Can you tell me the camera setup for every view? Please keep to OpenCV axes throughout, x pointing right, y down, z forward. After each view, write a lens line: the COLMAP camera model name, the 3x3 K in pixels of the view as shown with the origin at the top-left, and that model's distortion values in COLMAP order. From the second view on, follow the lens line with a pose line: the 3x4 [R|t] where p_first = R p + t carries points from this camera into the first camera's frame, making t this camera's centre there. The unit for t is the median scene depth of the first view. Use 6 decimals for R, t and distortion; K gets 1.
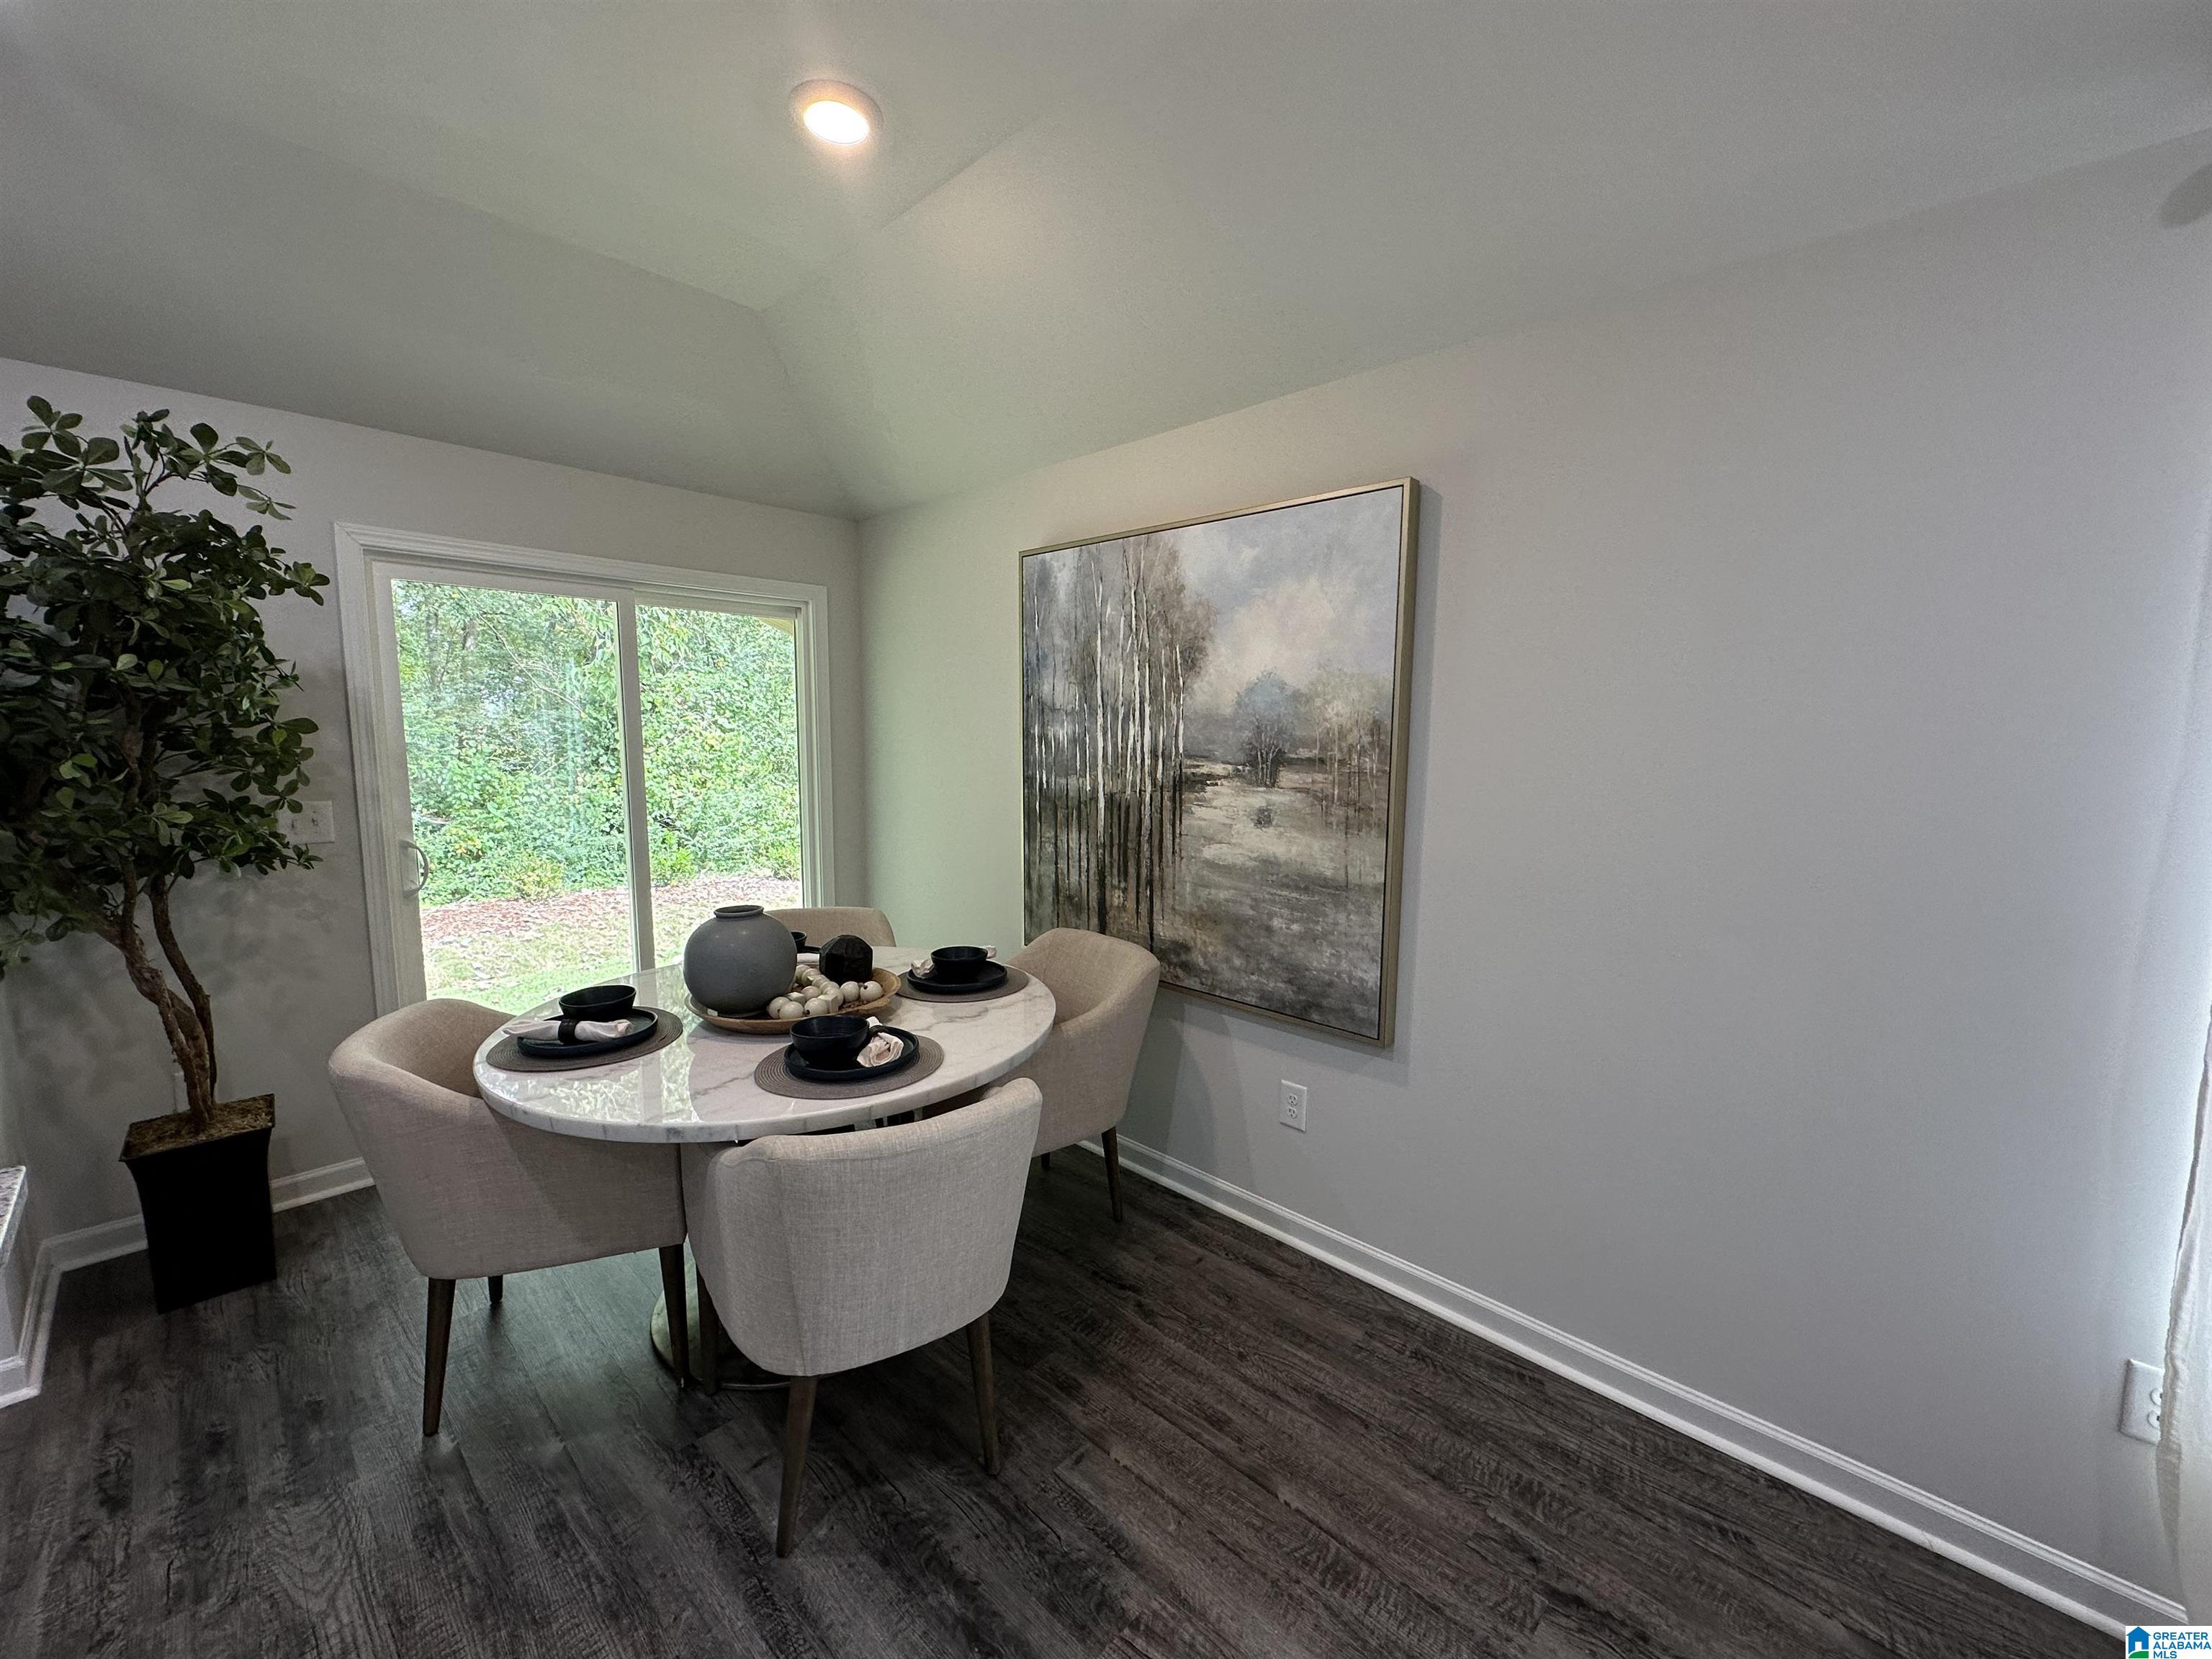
lens RADIAL K [[882.0, 0, 1108.5], [0, 882.0, 828.7], [0, 0, 1]] dist [0.001027, -0.000811]
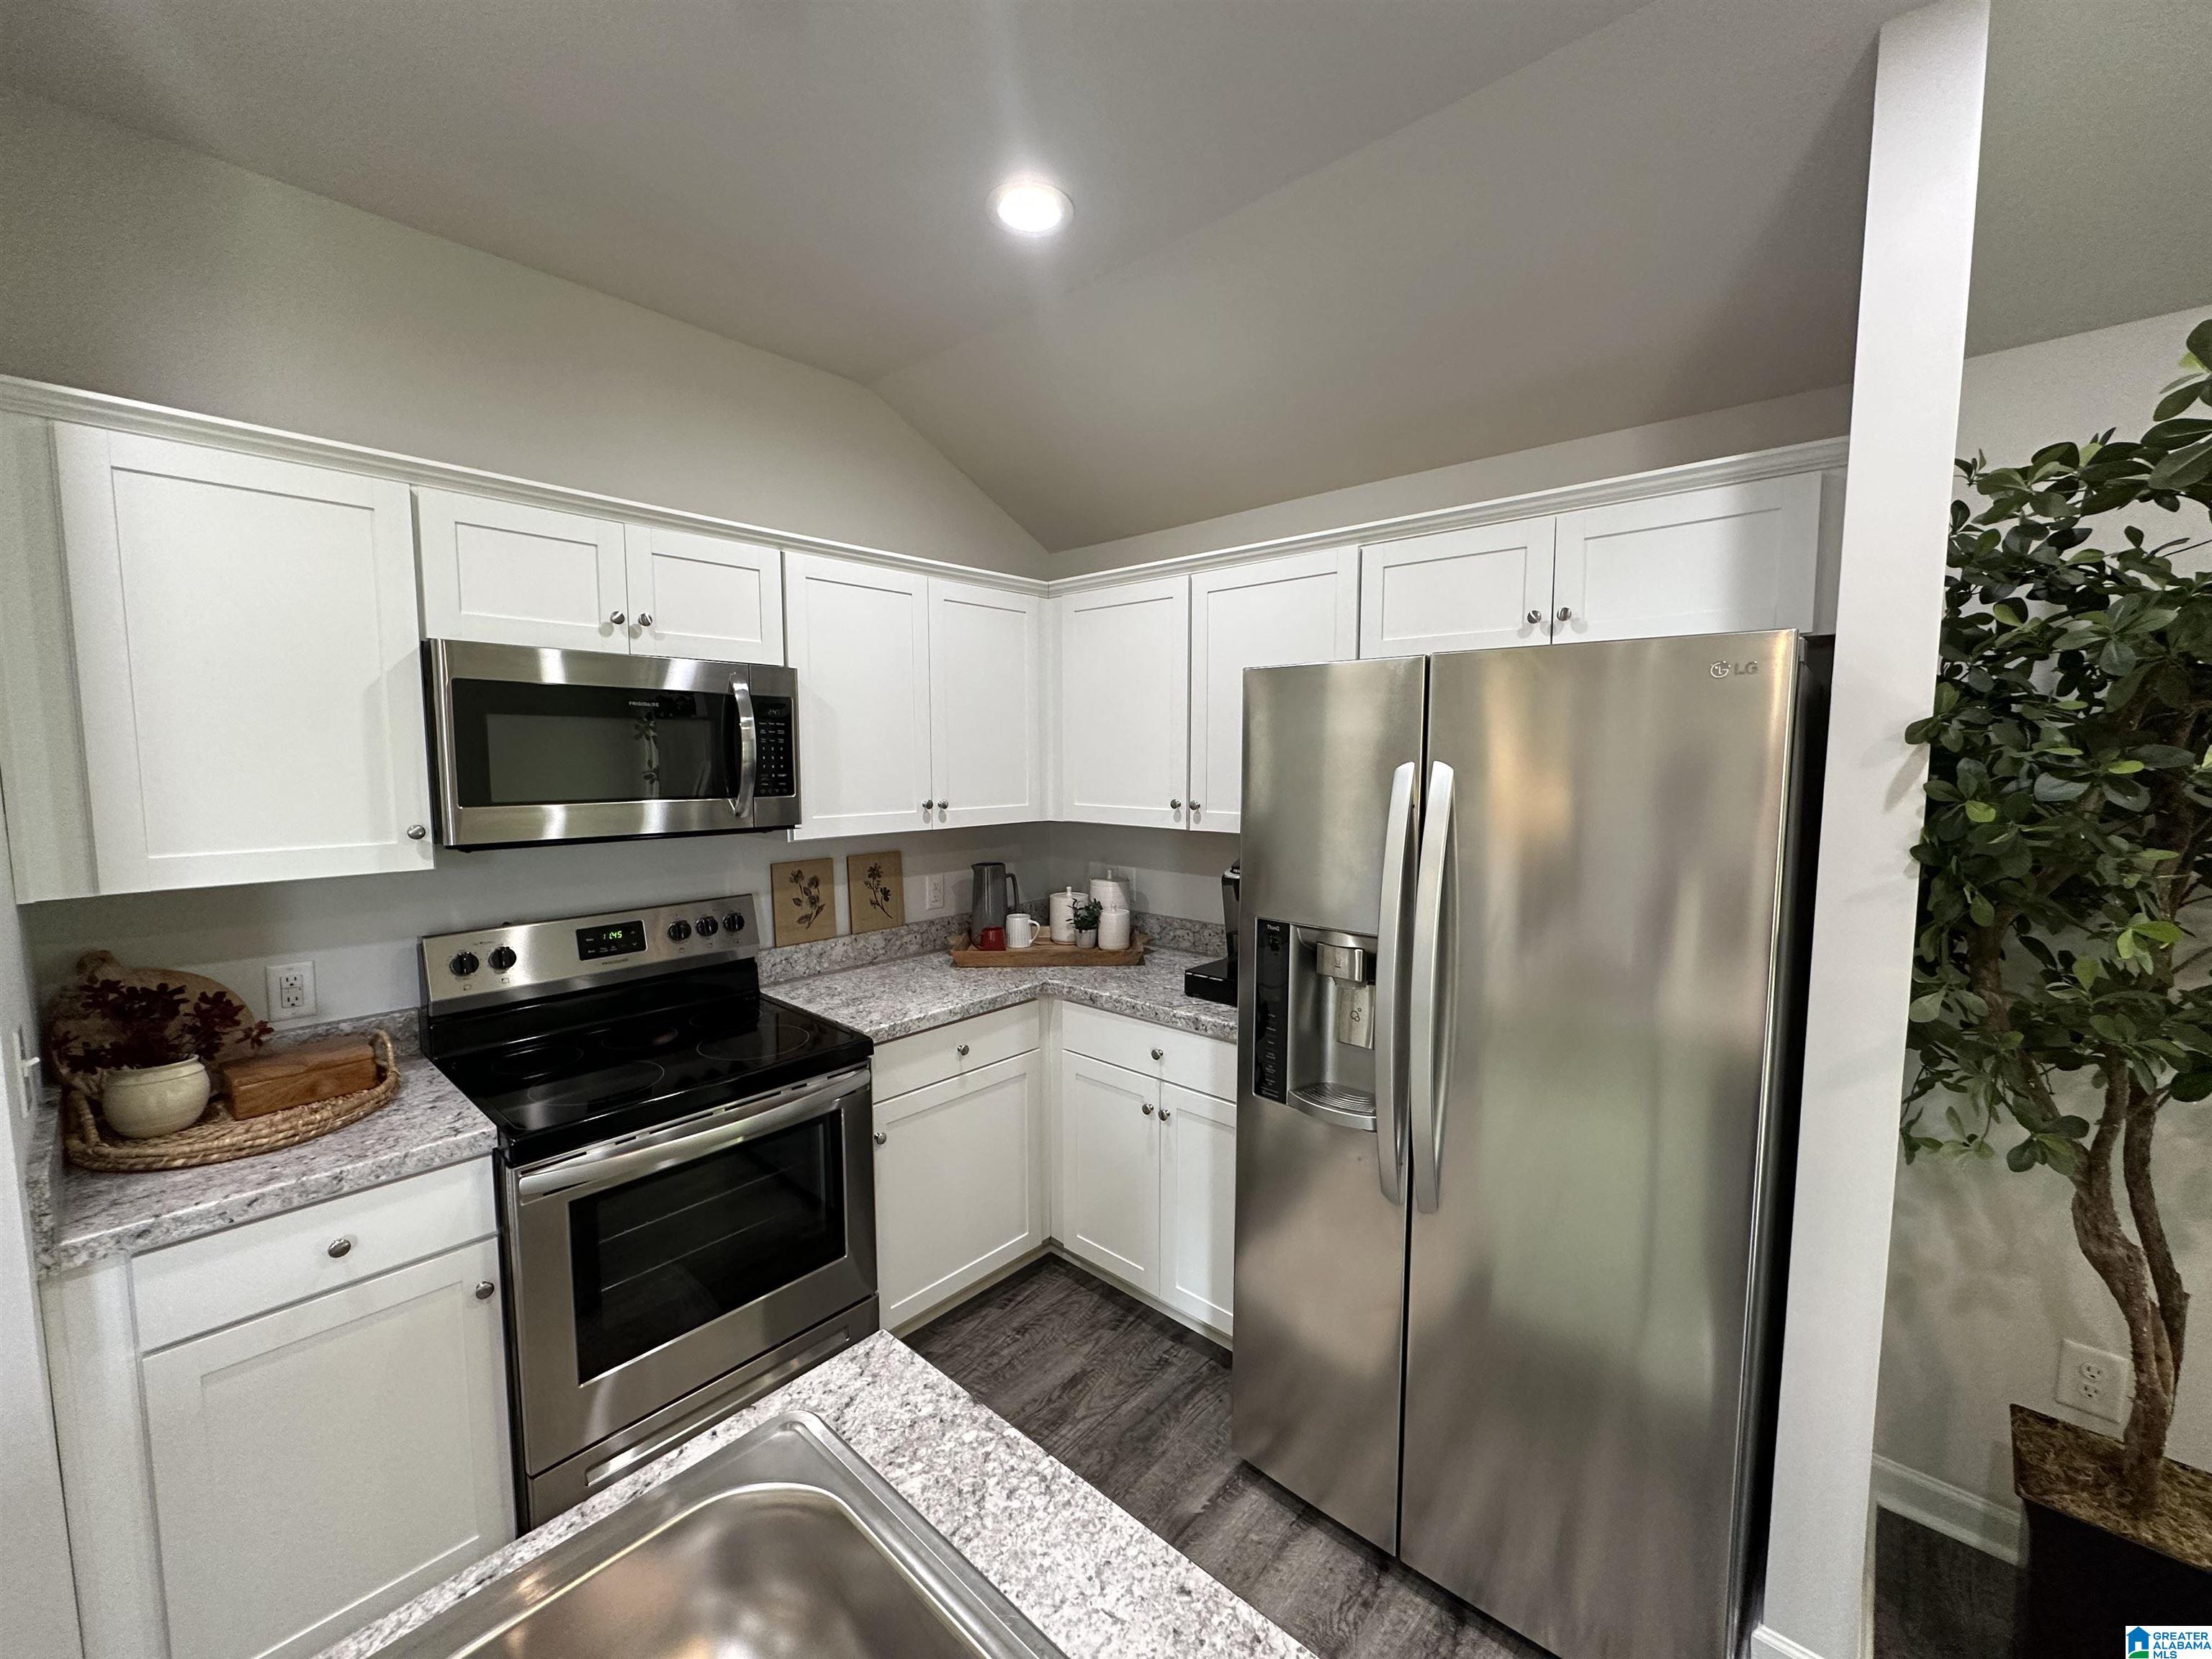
lens RADIAL K [[882.0, 0, 1104.8], [0, 882.0, 829.3], [0, 0, 1]] dist [0.001027, -0.000811]
pose [[0.024283, 0.082134, -0.996325, -0.445426], [-0.111230, 0.990653, 0.078955, -0.085077], [0.993498, 0.108904, 0.033192, 0.205507]]
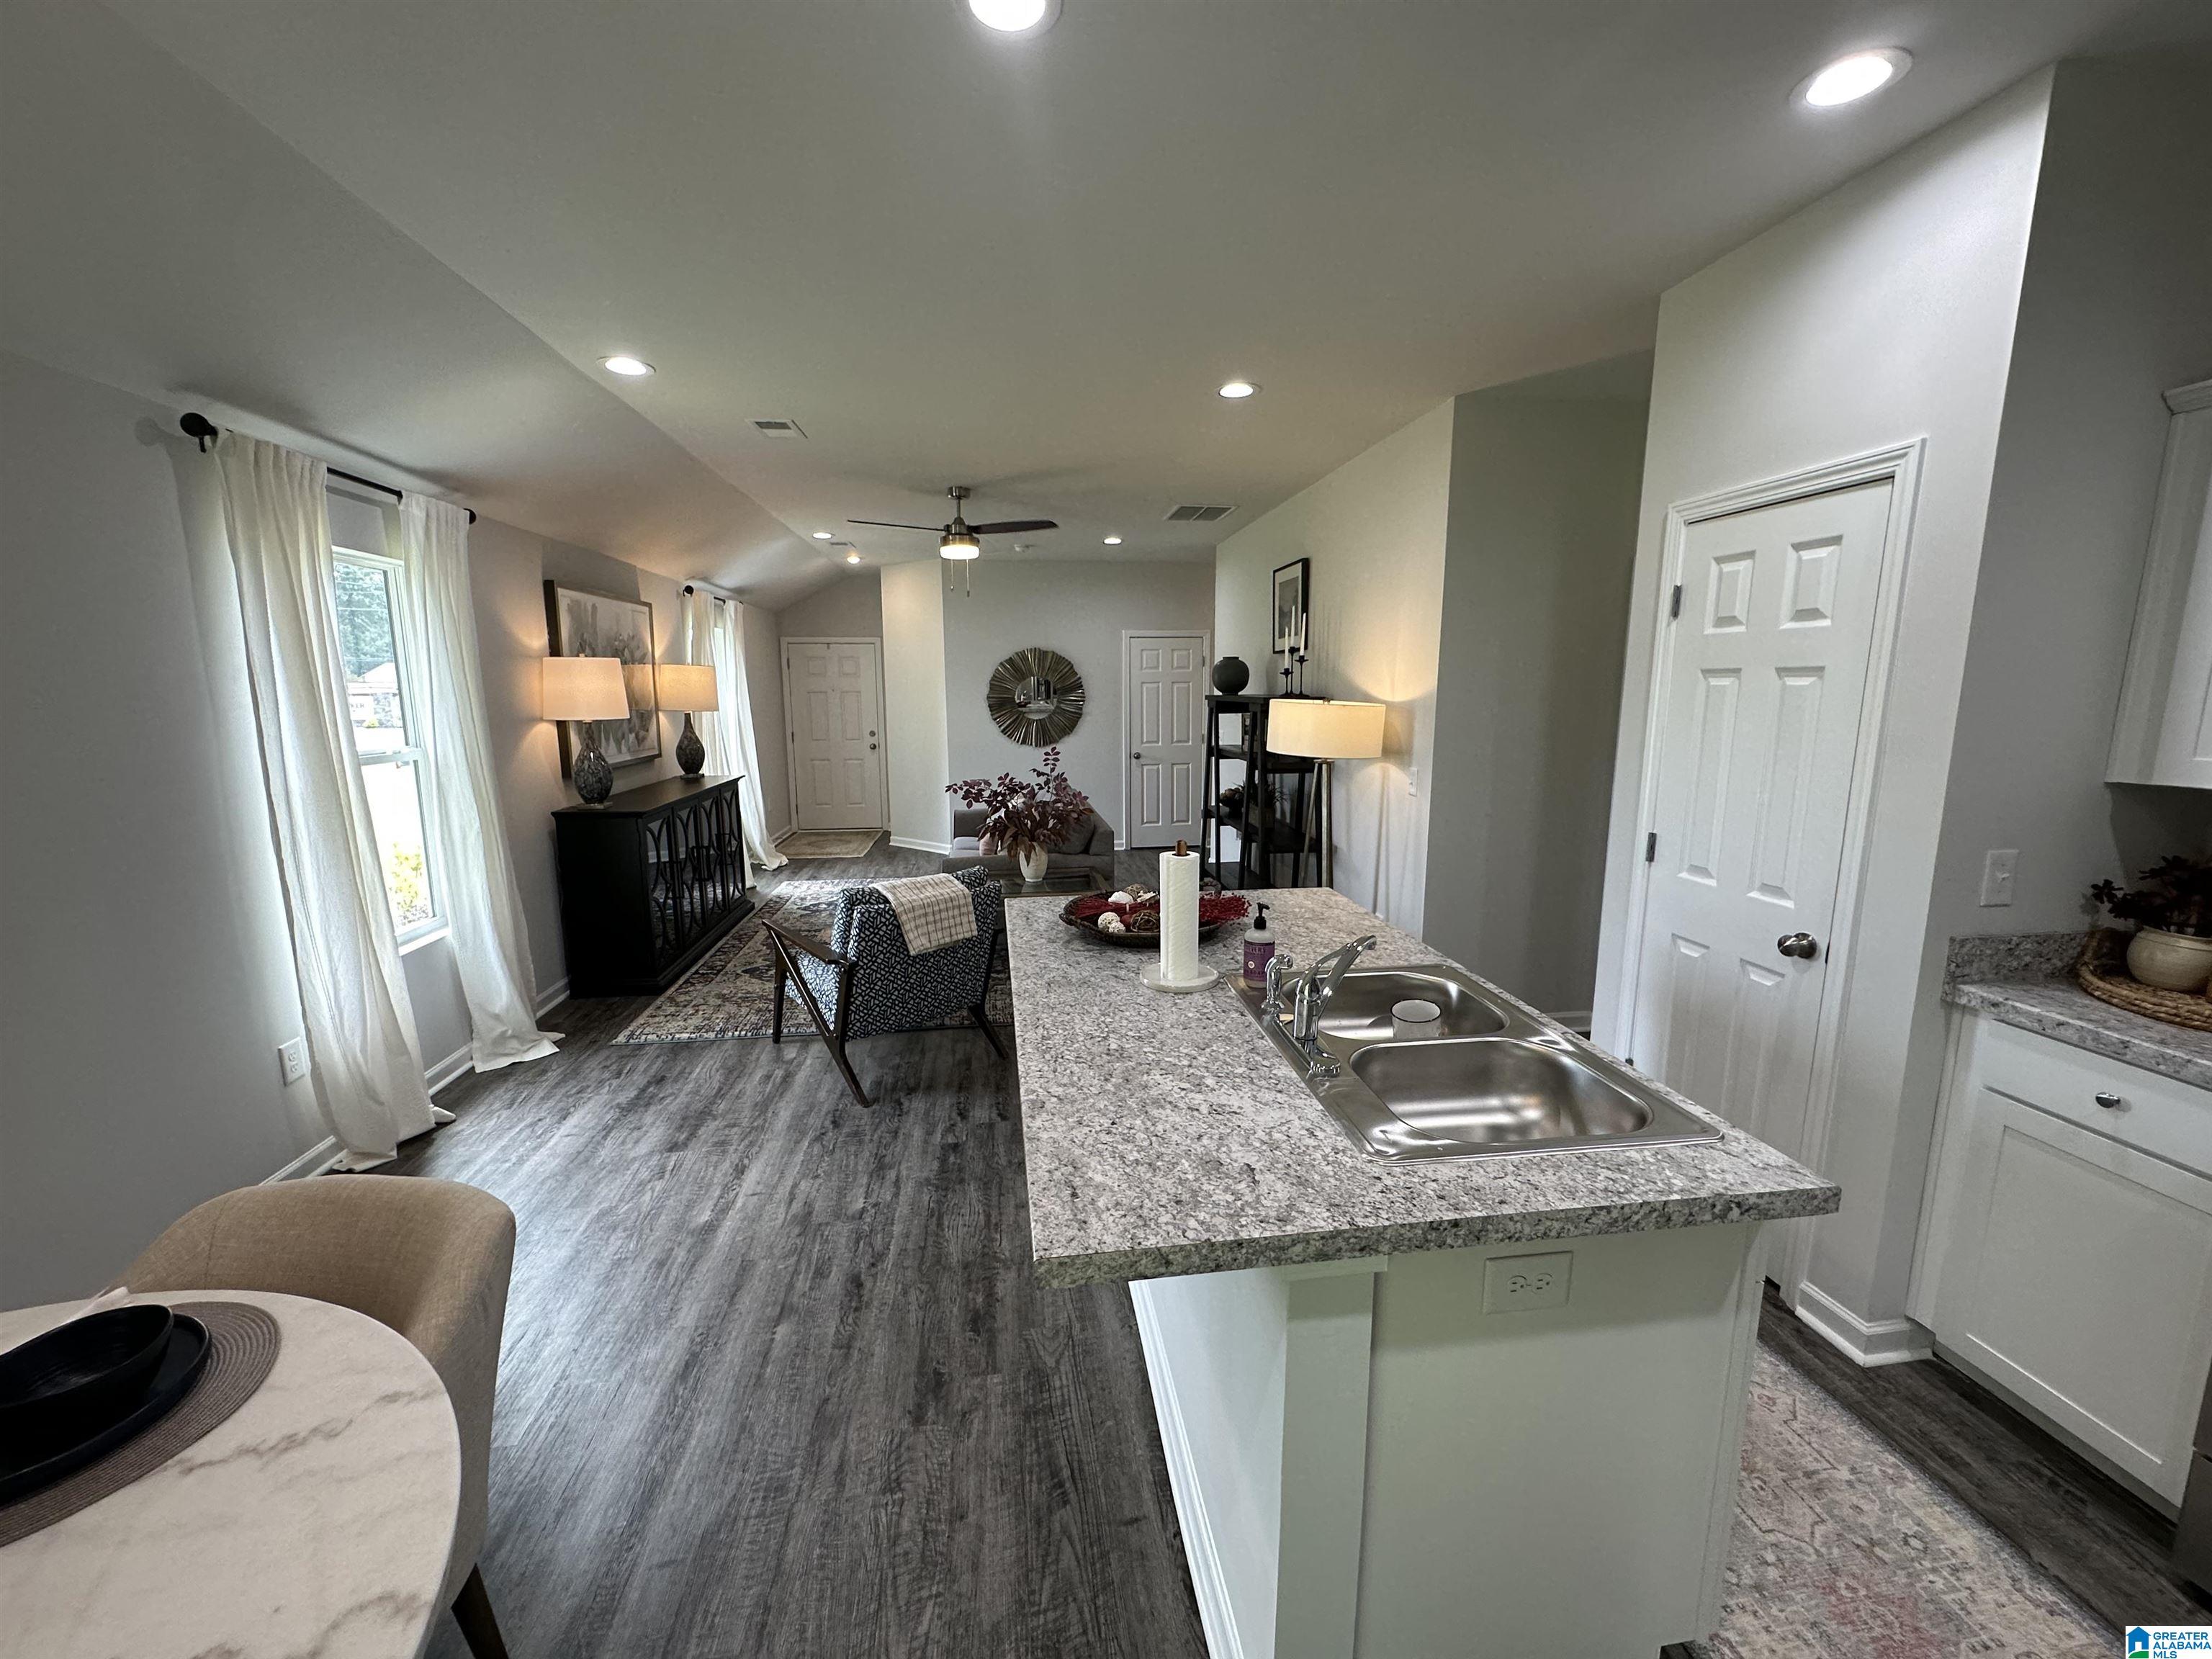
lens RADIAL K [[882.0, 0, 1105.9], [0, 882.0, 827.9], [0, 0, 1]] dist [0.001027, -0.000811]
pose [[-0.775482, -0.106884, 0.622256, -0.828075], [0.066440, 0.966280, 0.248776, -0.132567], [-0.627864, 0.234264, -0.742231, 0.704069]]
